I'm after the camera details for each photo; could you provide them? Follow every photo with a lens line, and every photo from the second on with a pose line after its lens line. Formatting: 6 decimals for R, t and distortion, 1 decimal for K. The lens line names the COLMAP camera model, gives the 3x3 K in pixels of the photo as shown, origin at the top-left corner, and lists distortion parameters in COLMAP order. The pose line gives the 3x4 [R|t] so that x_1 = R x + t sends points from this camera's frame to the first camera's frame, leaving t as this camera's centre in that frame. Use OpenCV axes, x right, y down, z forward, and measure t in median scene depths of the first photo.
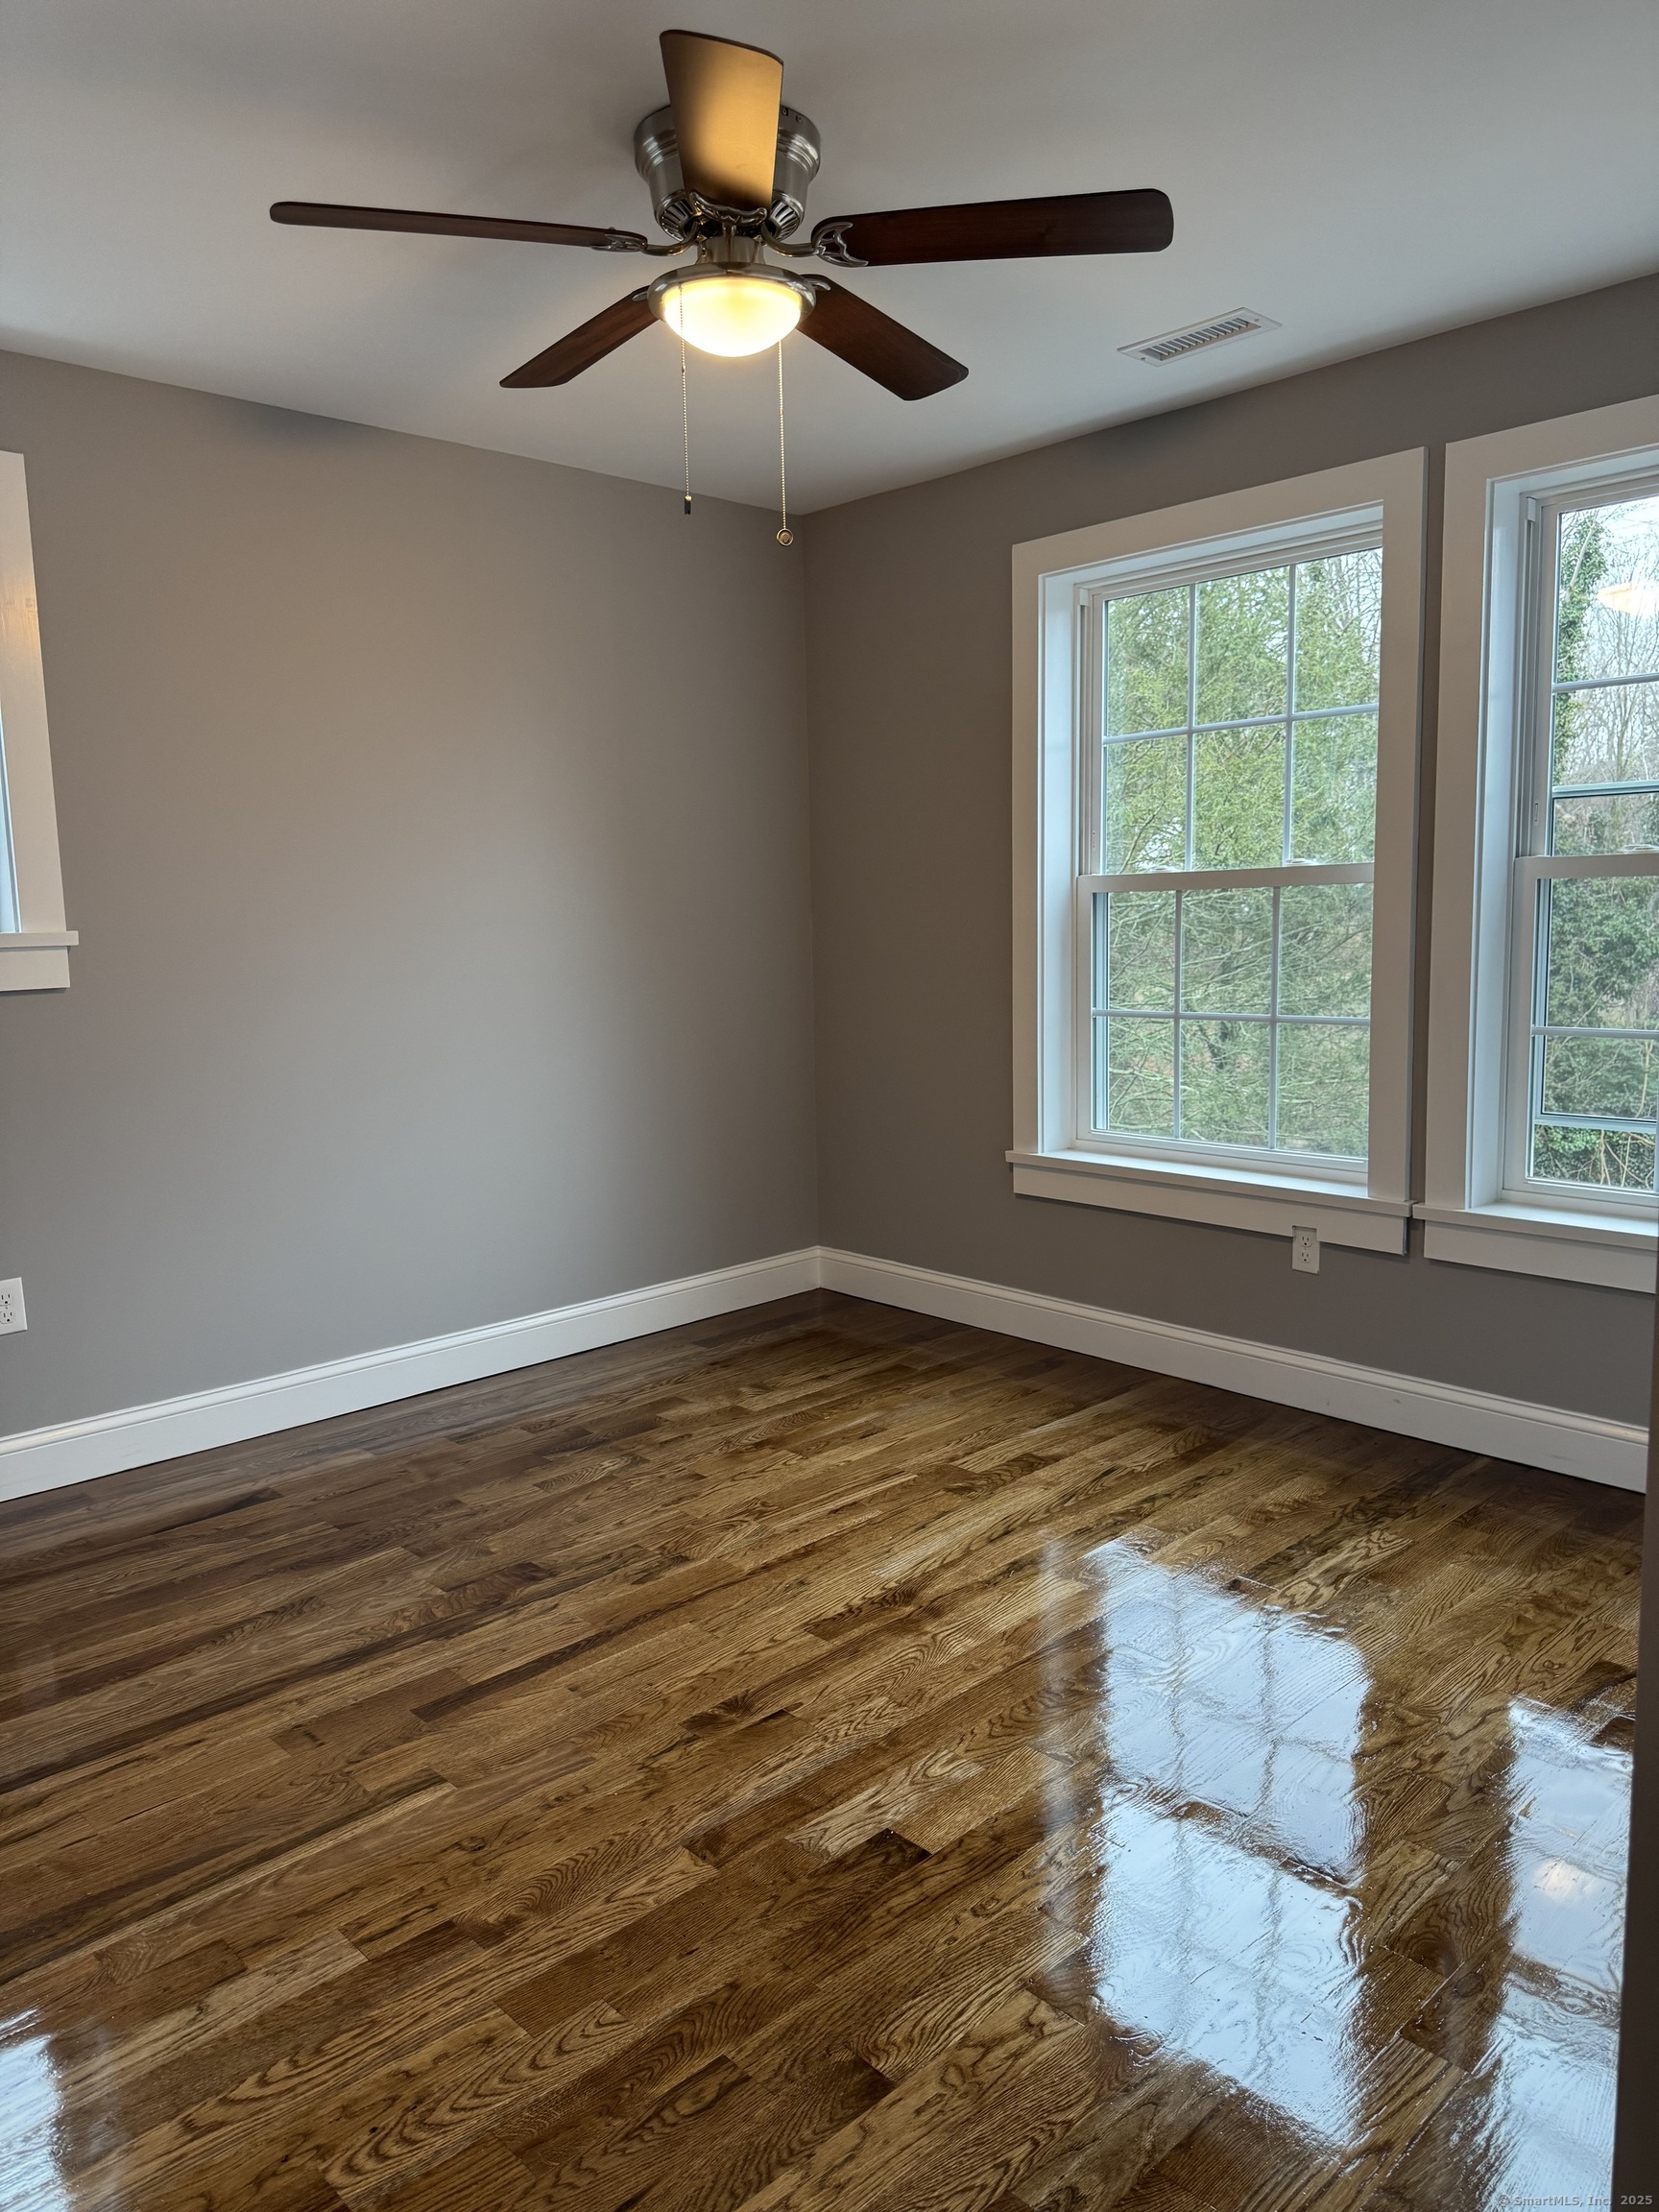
lens RADIAL K [[1546.9, 0, 838.7], [0, 1546.9, 1114.9], [0, 0, 1]] dist [0.168368, -0.369023]
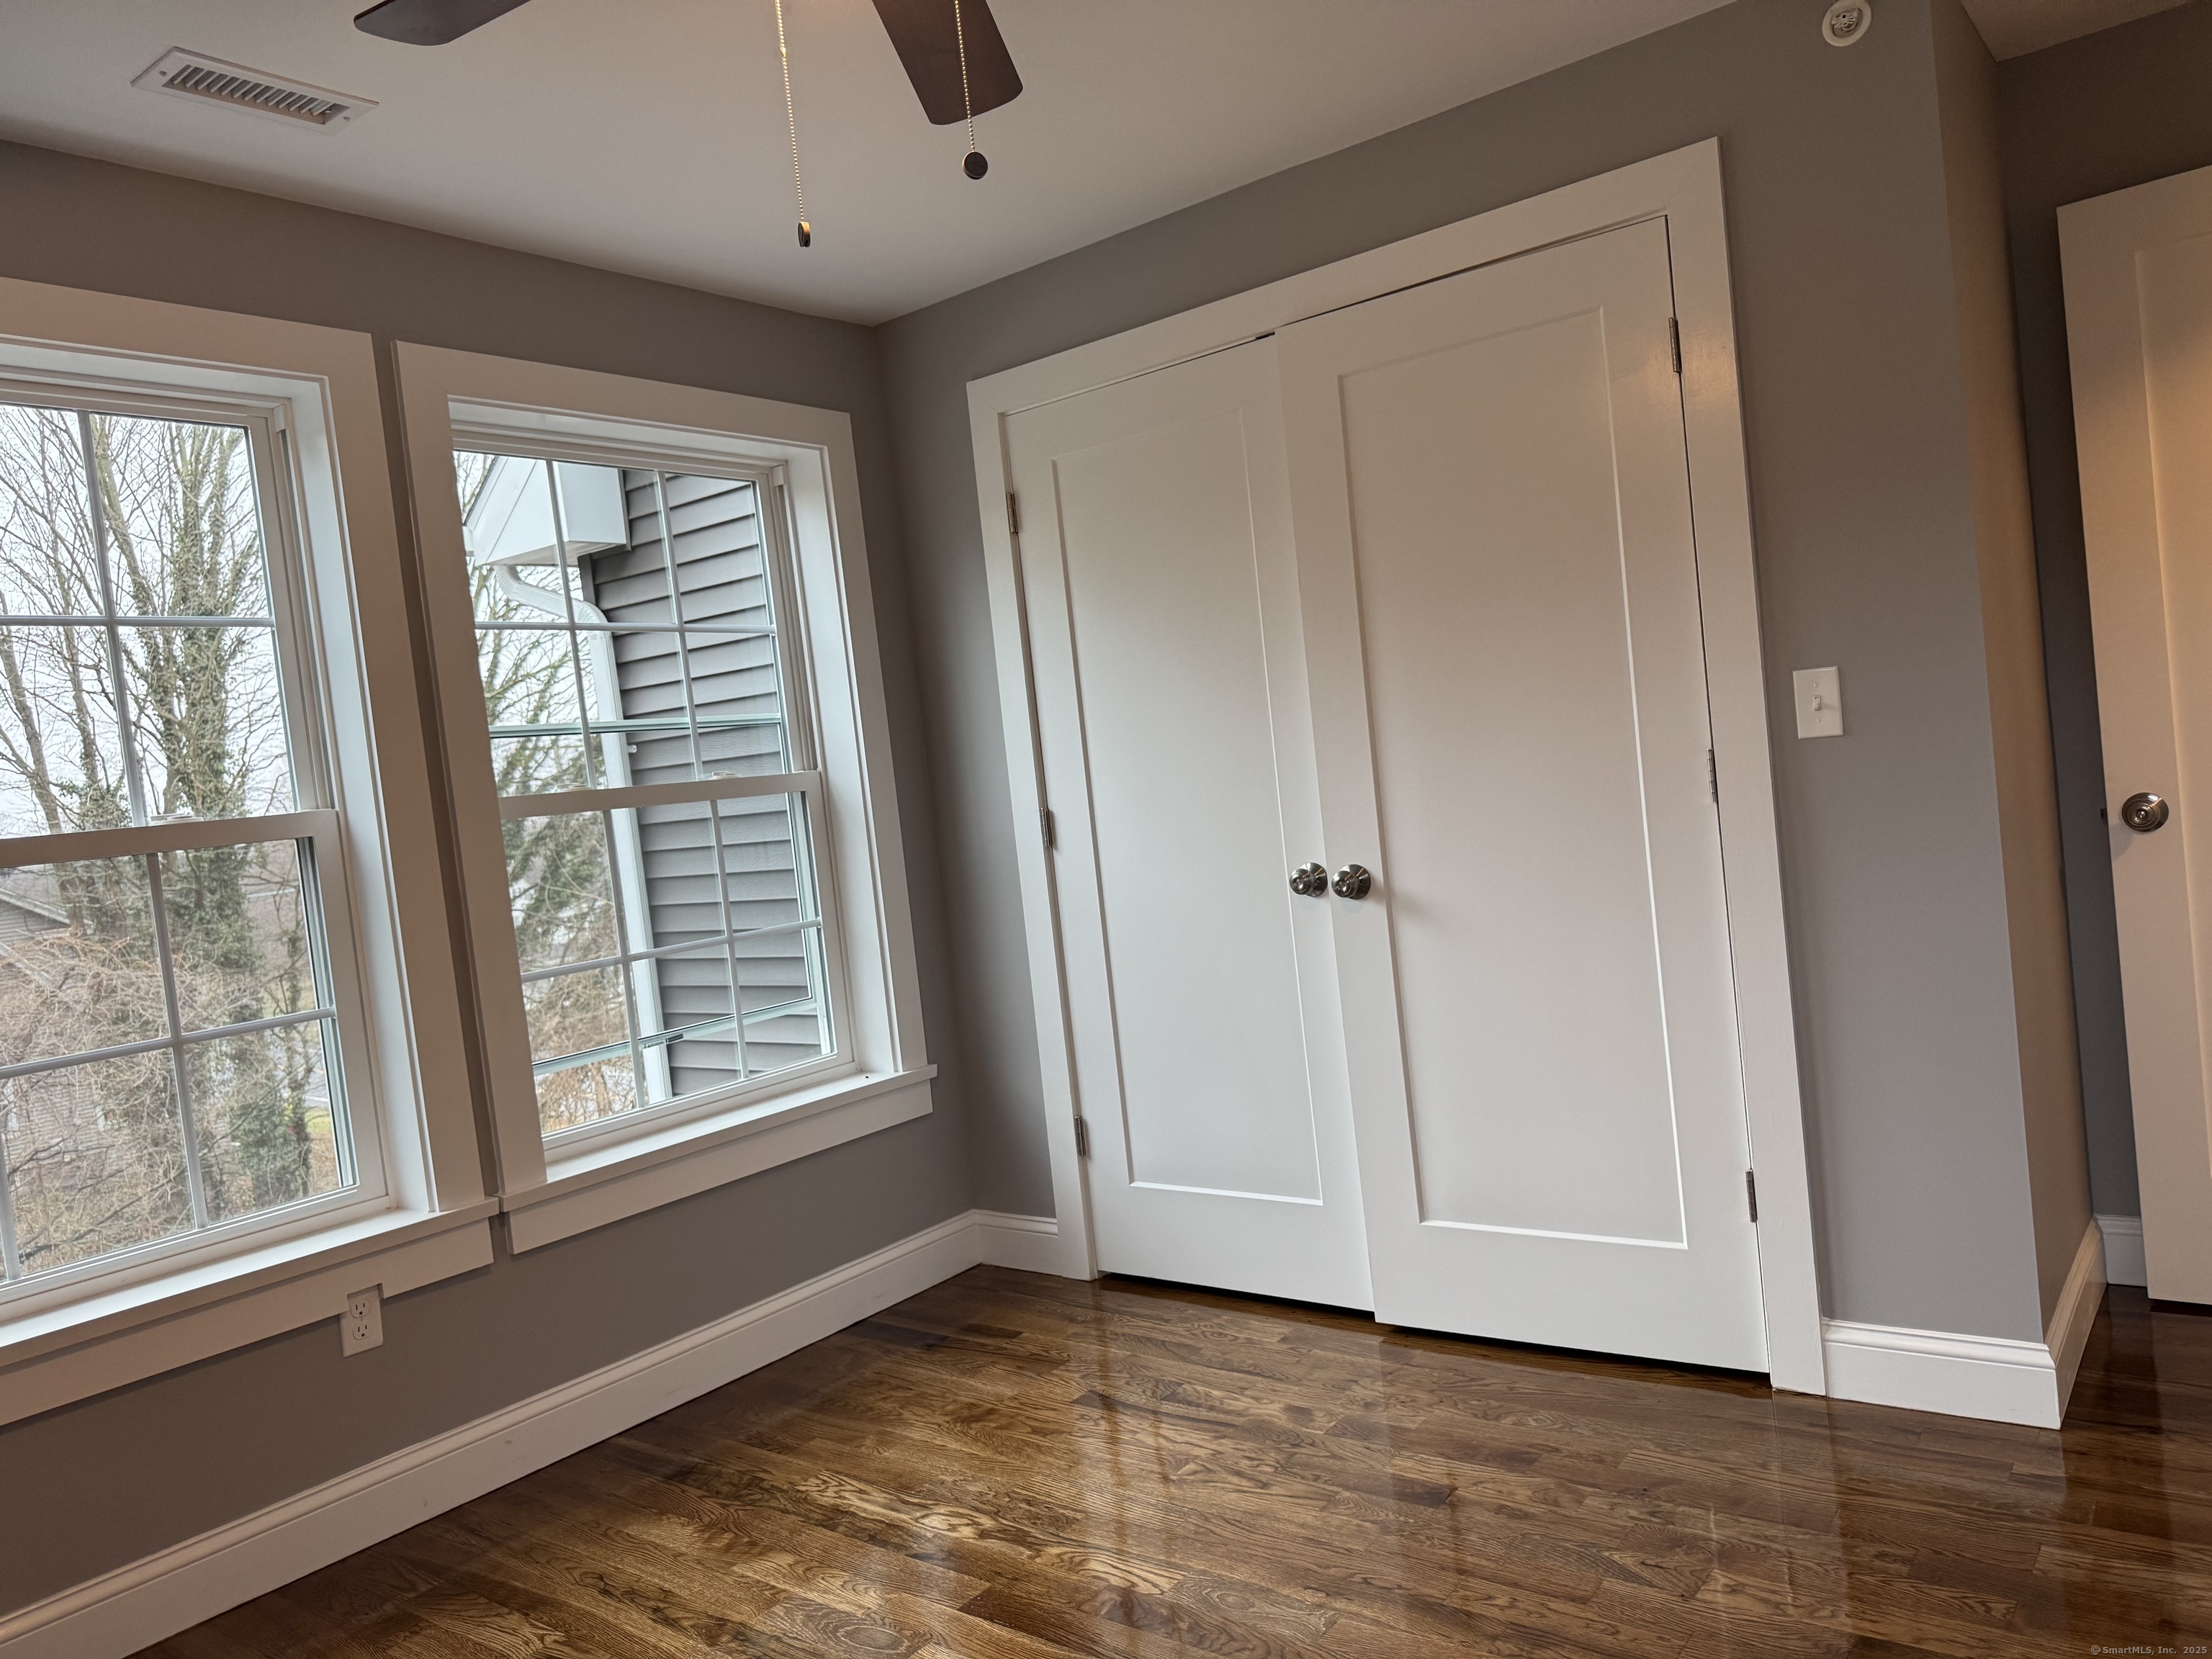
lens RADIAL K [[1612.6, 0, 1106.0], [0, 1612.6, 829.5], [0, 0, 1]] dist [0.047523, 0.000708]
pose [[-0.160698, 0.000371, 0.987004, -0.591242], [0.224821, 0.973726, 0.036238, -0.100602], [-0.961058, 0.227722, -0.156559, 0.821310]]
